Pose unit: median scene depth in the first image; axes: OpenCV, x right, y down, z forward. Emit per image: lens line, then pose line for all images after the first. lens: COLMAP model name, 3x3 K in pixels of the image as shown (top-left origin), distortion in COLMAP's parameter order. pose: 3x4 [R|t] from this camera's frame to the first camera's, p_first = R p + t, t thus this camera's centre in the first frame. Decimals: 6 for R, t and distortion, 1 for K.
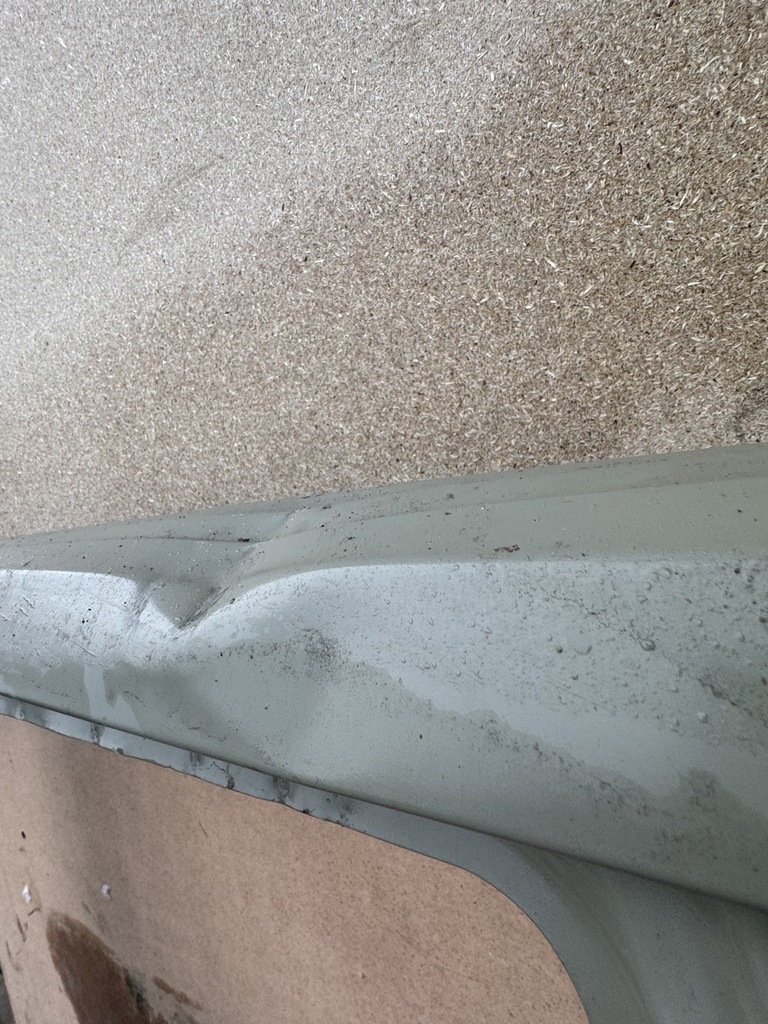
lens RADIAL K [[567.6, 0, 390.2], [0, 567.6, 502.4], [0, 0, 1]] dist [-0.021737, 0.000149]
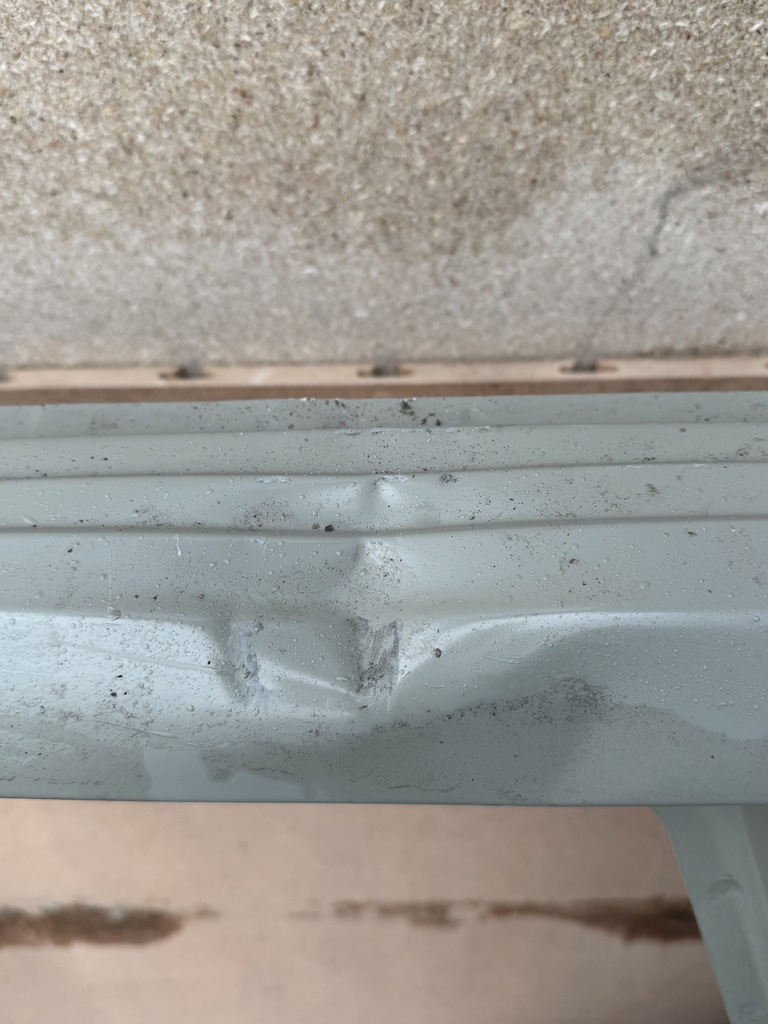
lens RADIAL K [[828.0, 0, 378.6], [0, 828.0, 521.9], [0, 0, 1]] dist [-0.051918, 0.009872]
pose [[0.833536, -0.227035, 0.503660, -0.380550], [-0.058776, 0.870042, 0.489461, -0.238849], [-0.549330, -0.437586, 0.711867, 0.118929]]
